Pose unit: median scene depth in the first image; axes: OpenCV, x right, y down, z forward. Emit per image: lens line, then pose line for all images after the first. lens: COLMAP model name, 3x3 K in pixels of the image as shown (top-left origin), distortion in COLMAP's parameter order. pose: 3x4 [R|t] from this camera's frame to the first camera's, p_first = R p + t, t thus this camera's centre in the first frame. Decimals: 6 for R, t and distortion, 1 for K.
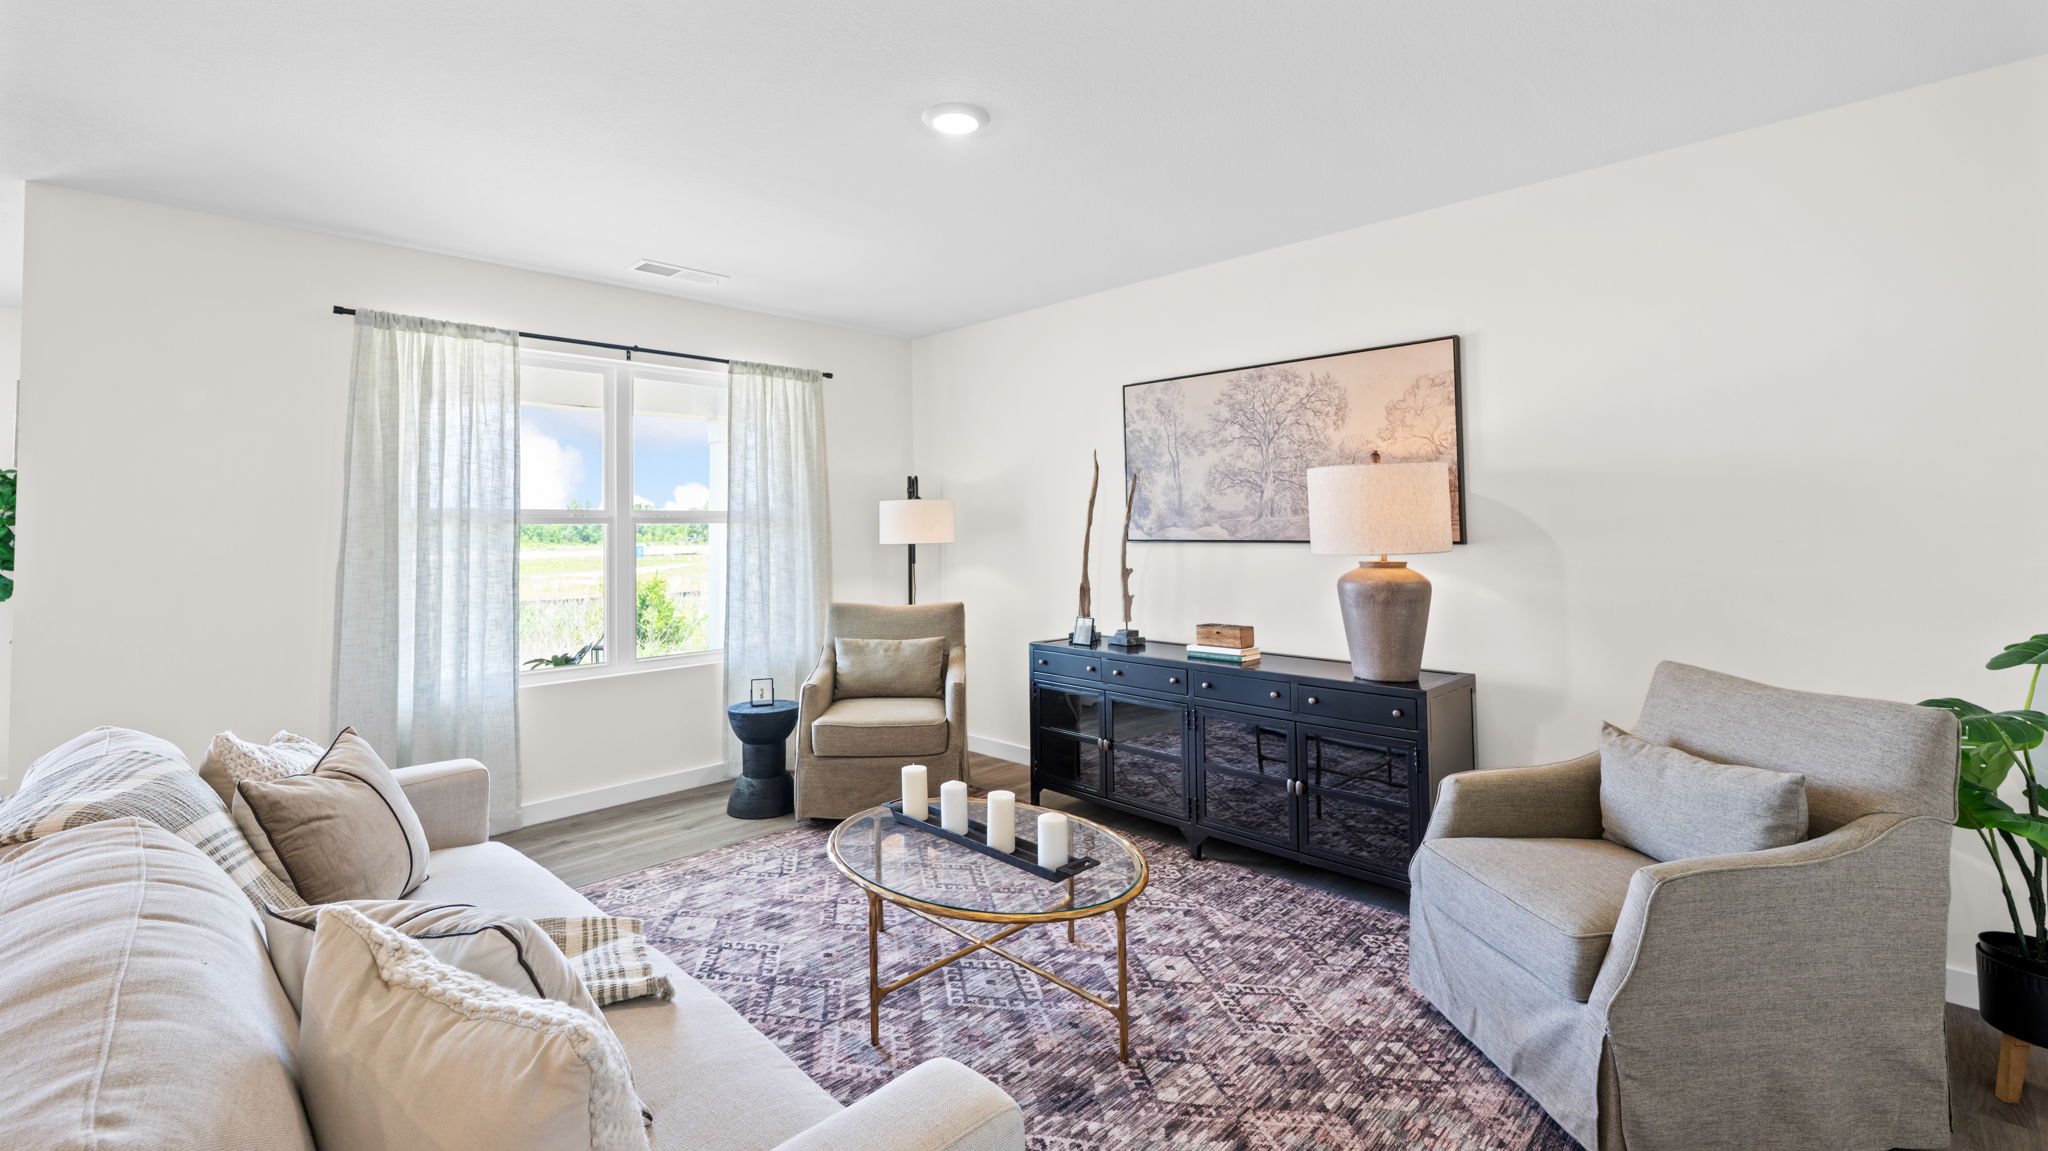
lens RADIAL K [[876.8, 0, 1017.5], [0, 876.8, 494.3], [0, 0, 1]] dist [0.001764, 0.000076]
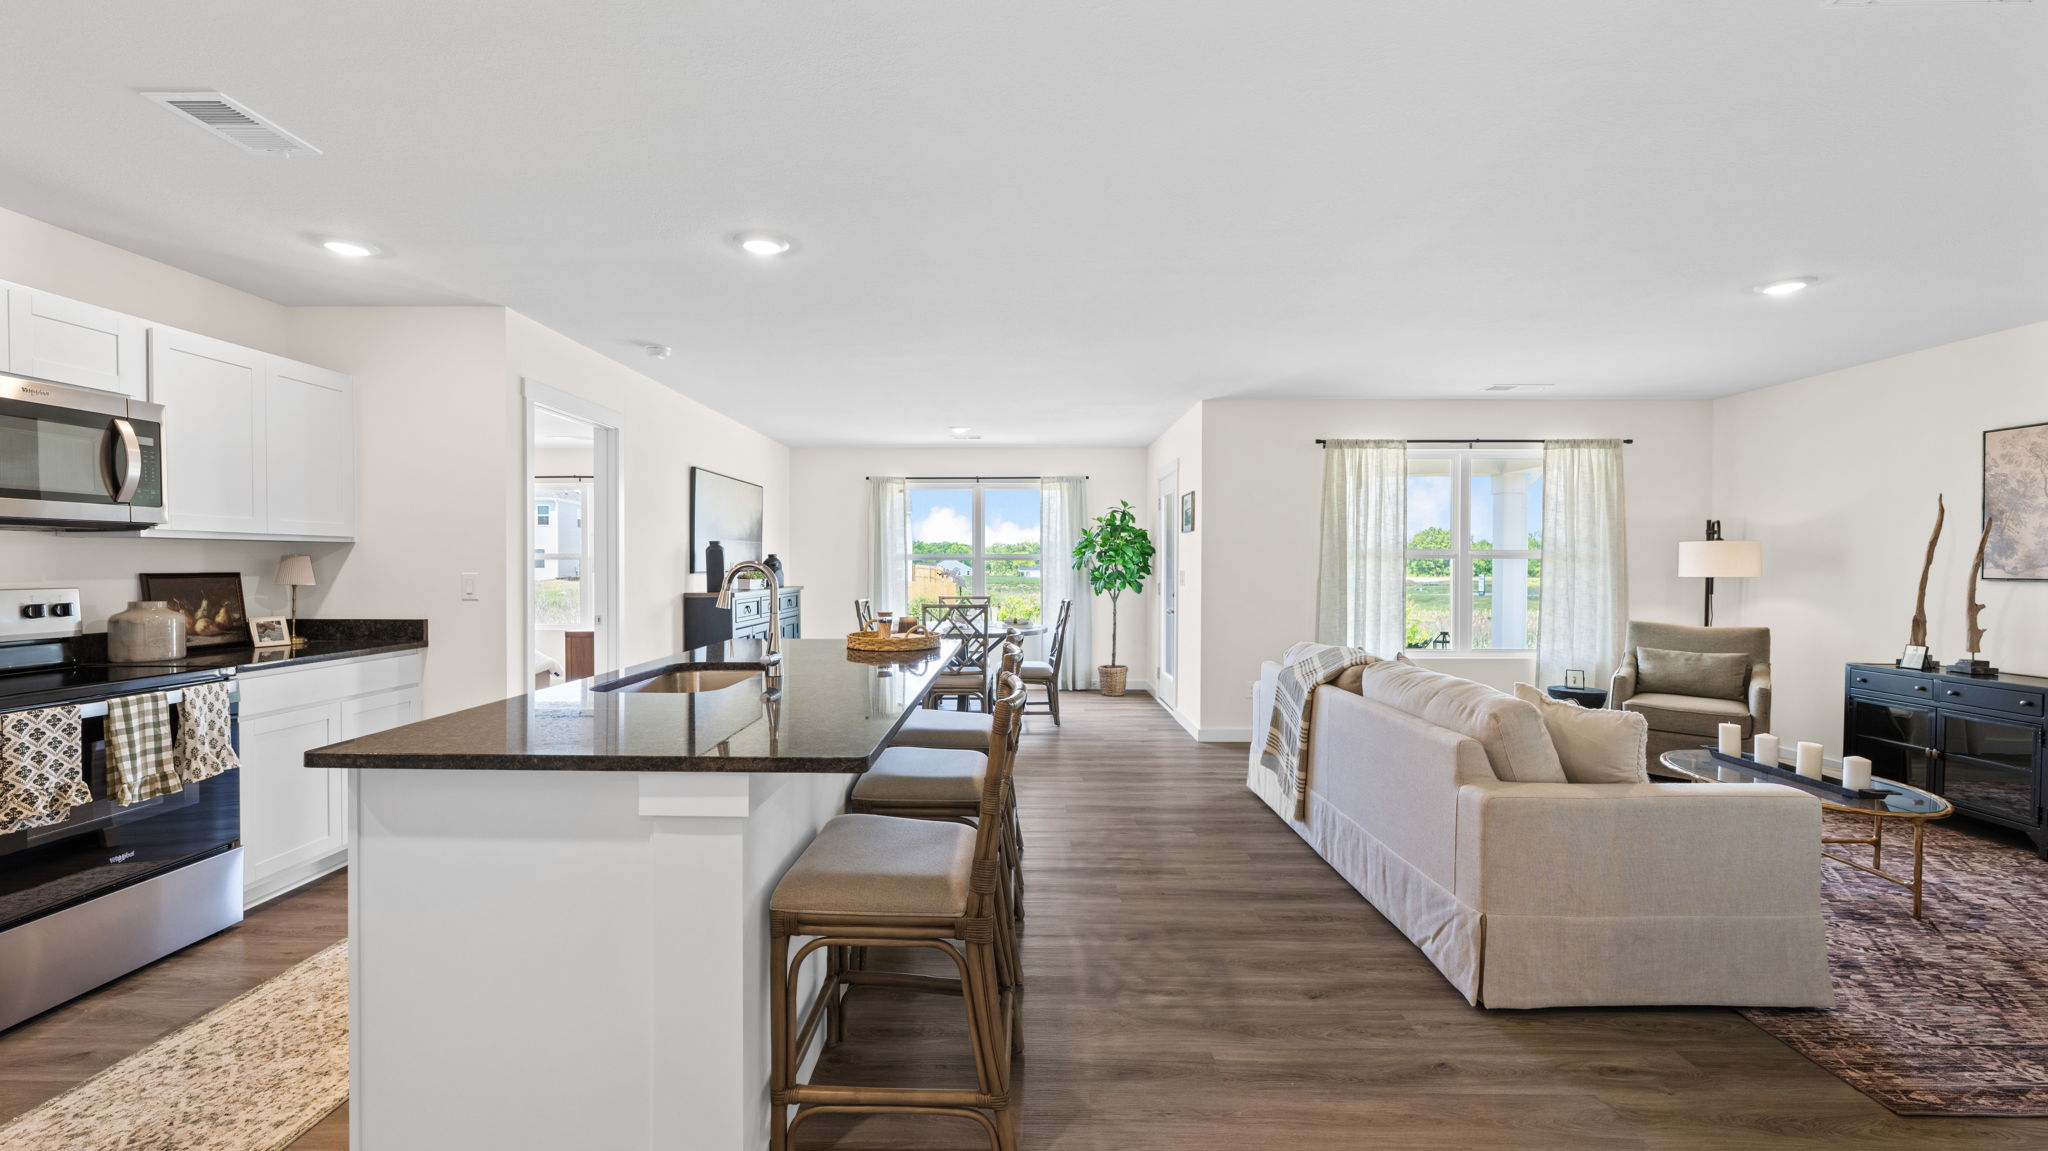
lens RADIAL K [[821.6, 0, 1017.8], [0, 821.6, 583.5], [0, 0, 1]] dist [0.000130, 0.000223]
pose [[0.705116, 0.030194, -0.708448, 0.008298], [0.016745, 0.998105, 0.059206, -0.021511], [0.708894, -0.053610, 0.703275, -0.563532]]
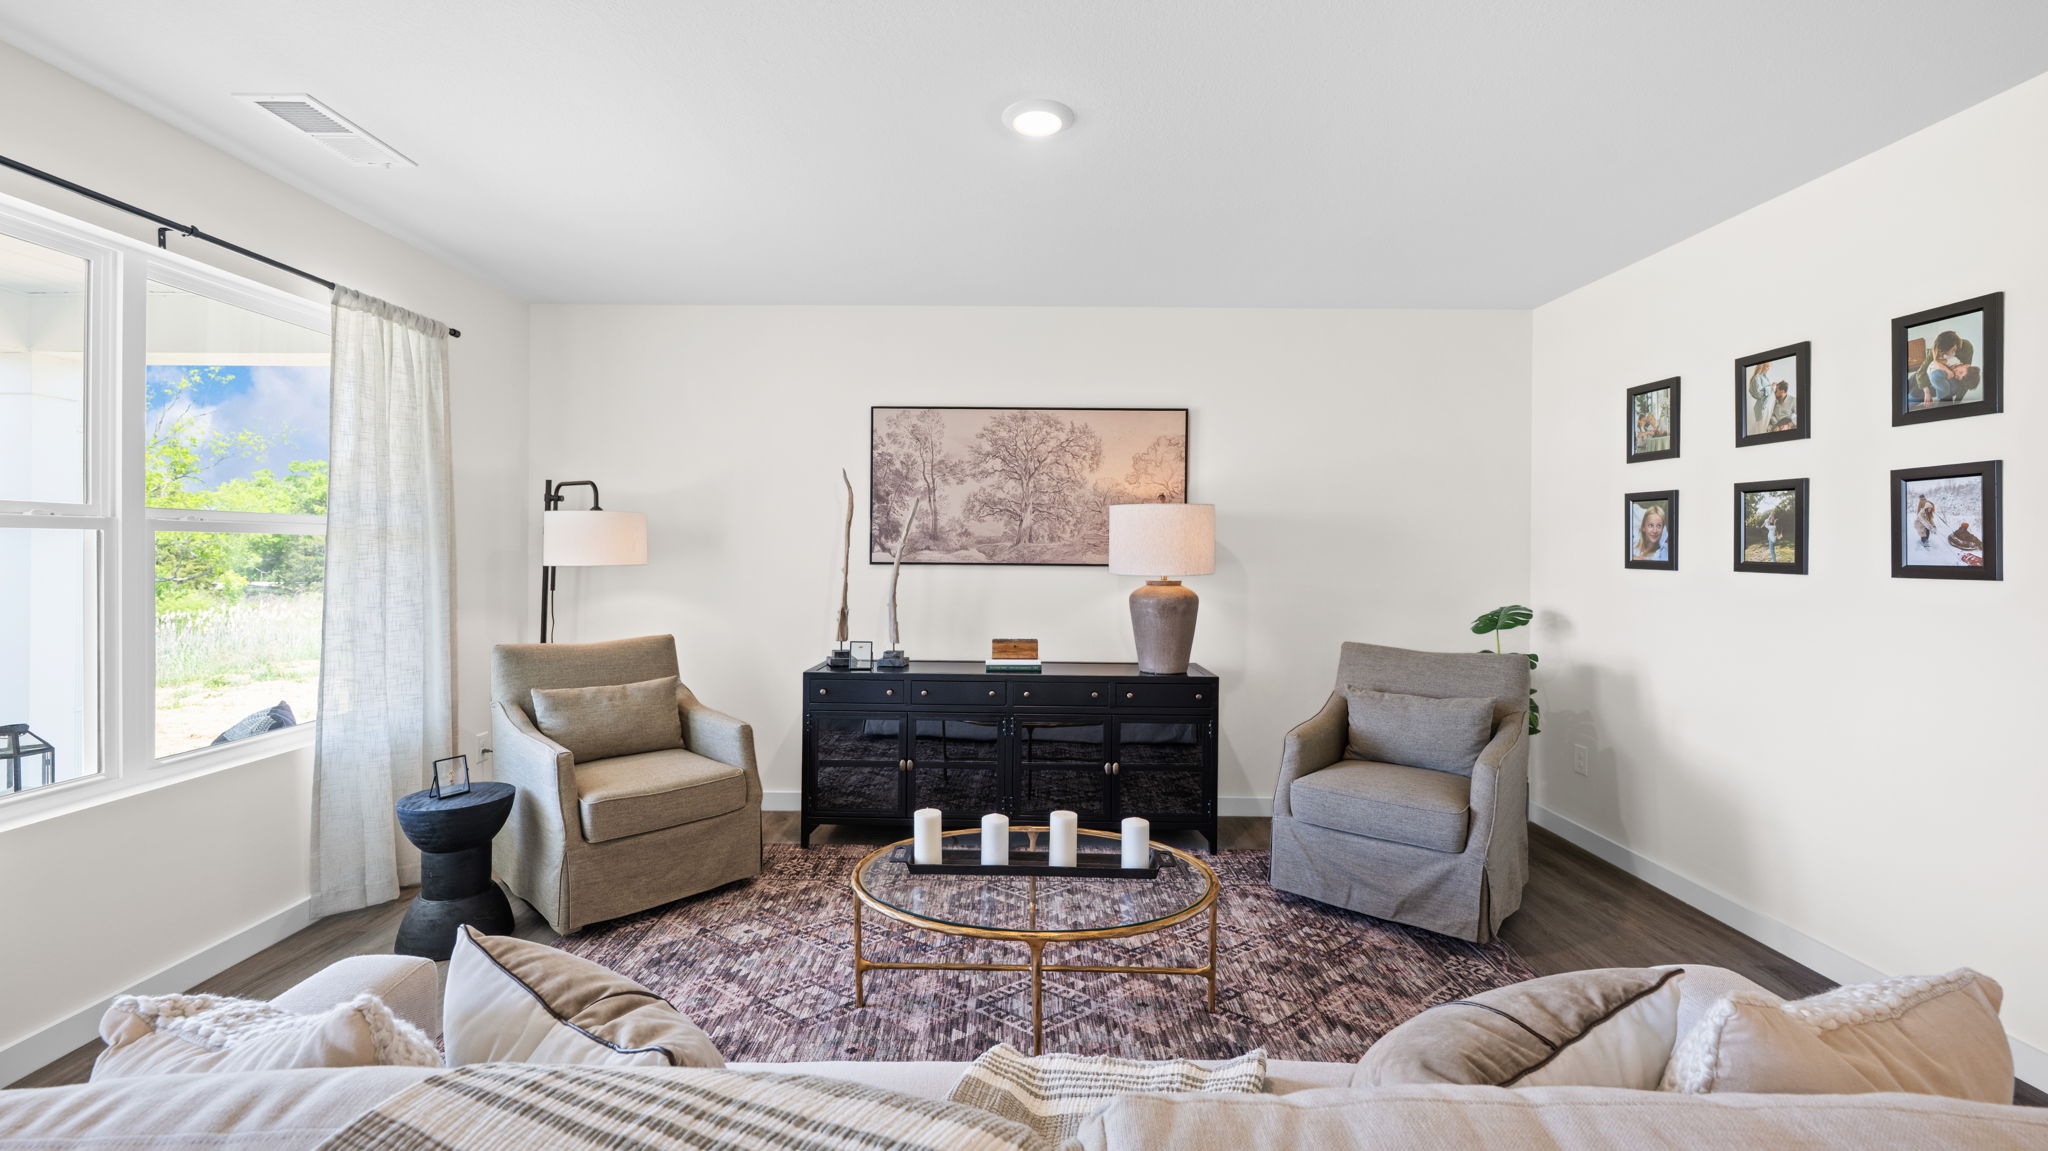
lens RADIAL K [[826.3, 0, 1017.5], [0, 826.3, 554.8], [0, 0, 1]] dist [-0.002273, -0.000059]
pose [[0.716377, 0.010128, 0.697640, -0.440692], [-0.040957, 0.998781, 0.027557, 0.011347], [-0.696510, -0.048315, 0.715919, 0.225272]]
